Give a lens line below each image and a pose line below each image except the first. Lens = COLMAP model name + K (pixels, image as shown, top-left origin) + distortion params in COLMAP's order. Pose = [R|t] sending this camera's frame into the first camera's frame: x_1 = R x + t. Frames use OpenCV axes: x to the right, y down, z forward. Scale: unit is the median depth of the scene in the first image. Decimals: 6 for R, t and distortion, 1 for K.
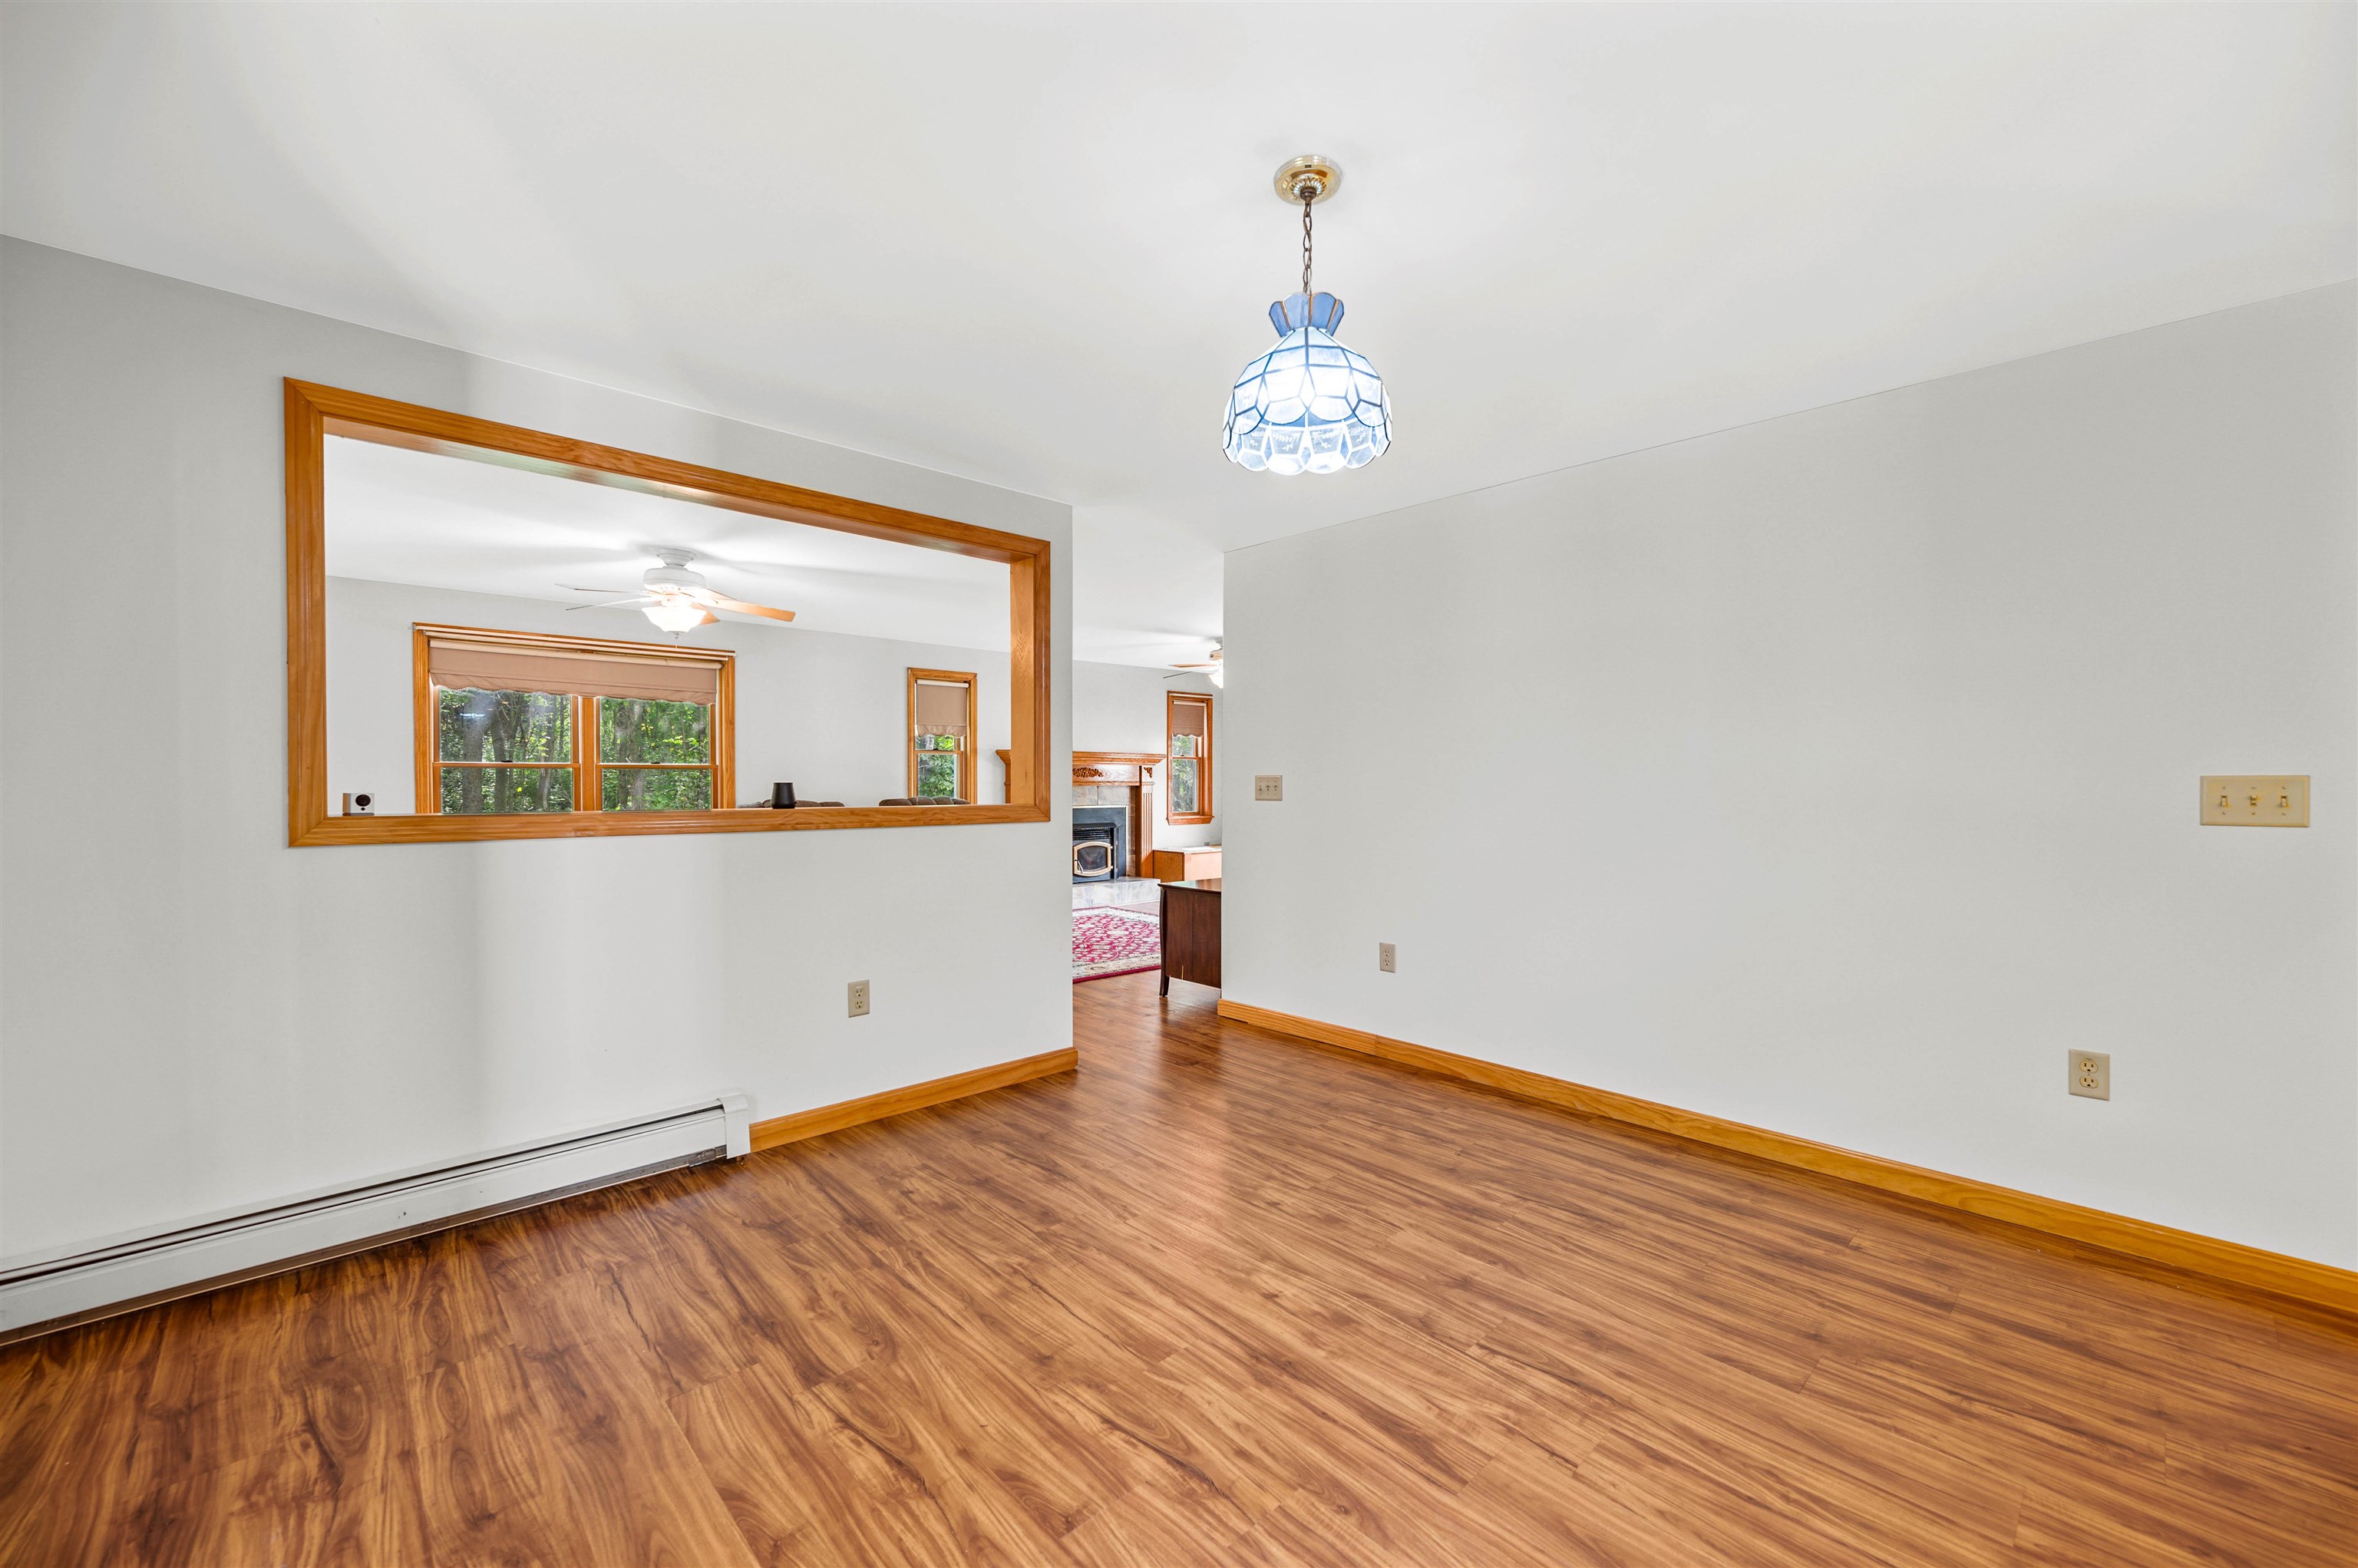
lens RADIAL K [[946.4, 0, 1129.5], [0, 946.4, 799.1], [0, 0, 1]] dist [-0.000761, 0.000431]
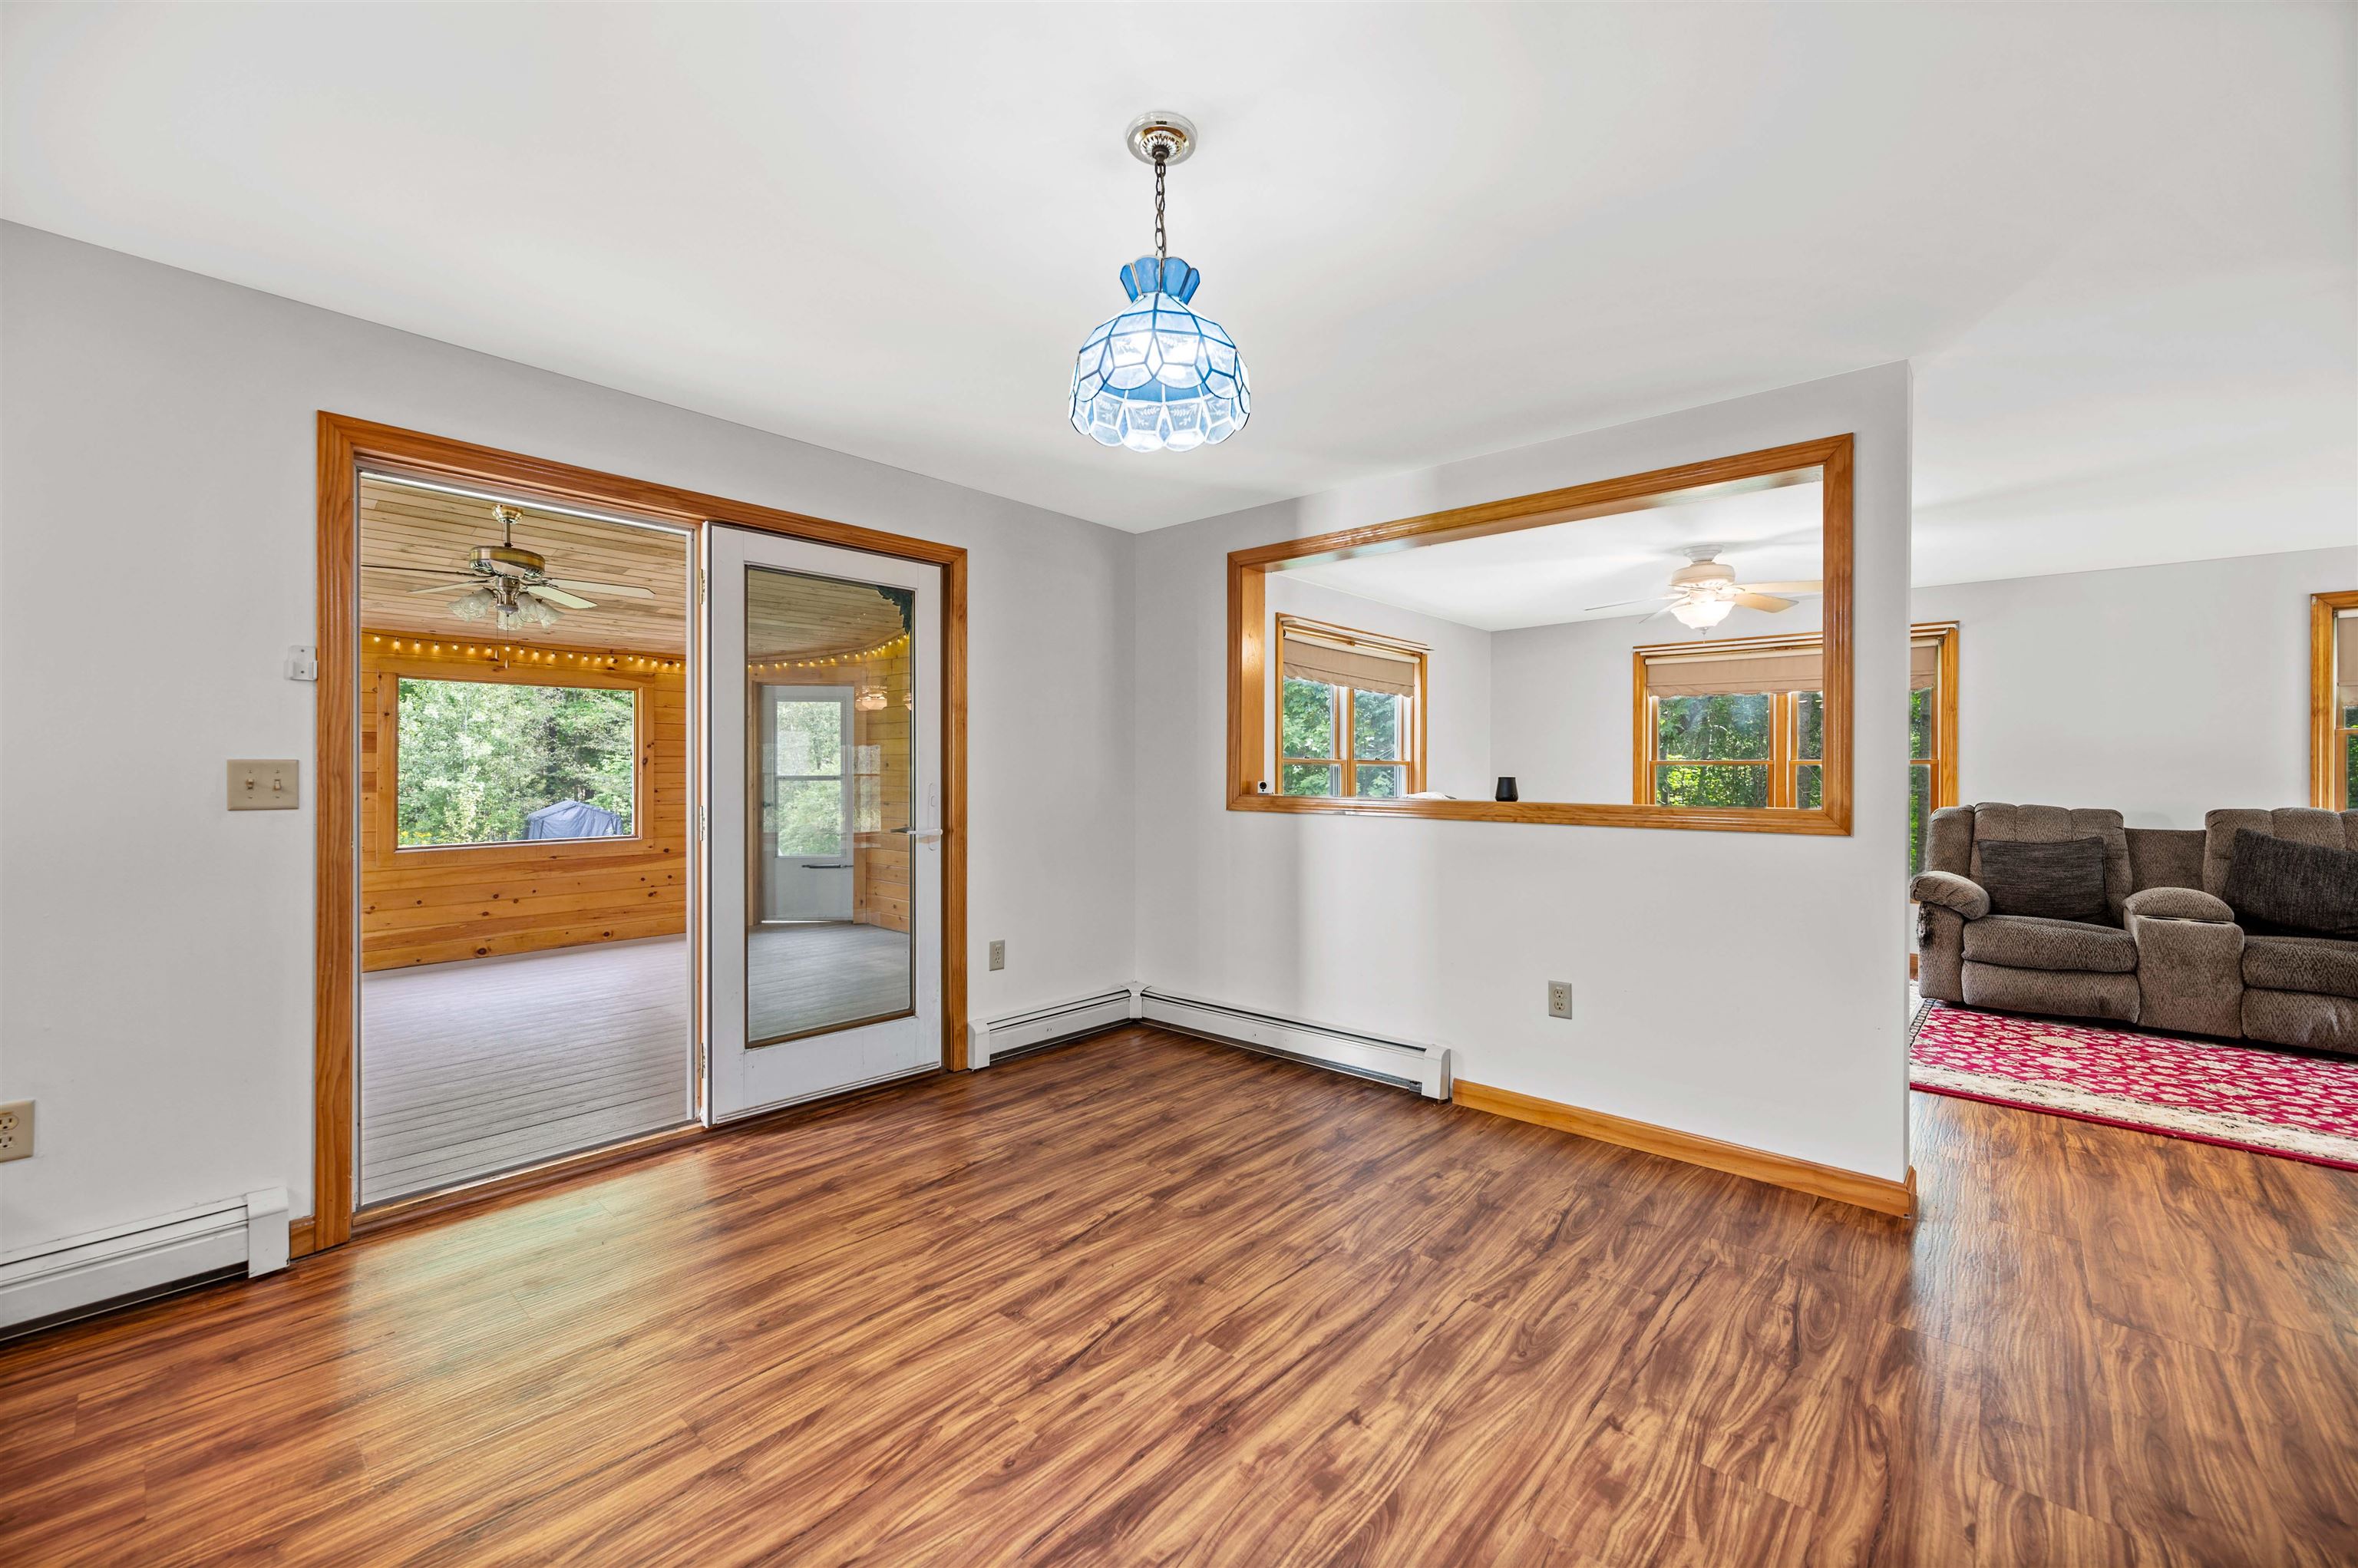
lens RADIAL K [[946.4, 0, 1223.3], [0, 946.4, 775.5], [0, 0, 1]] dist [-0.000761, 0.000431]
pose [[0.122722, 0.002920, -0.992437, 0.958875], [-0.025991, 0.999662, -0.000273, -0.015207], [0.992101, 0.025828, 0.122756, 0.803403]]
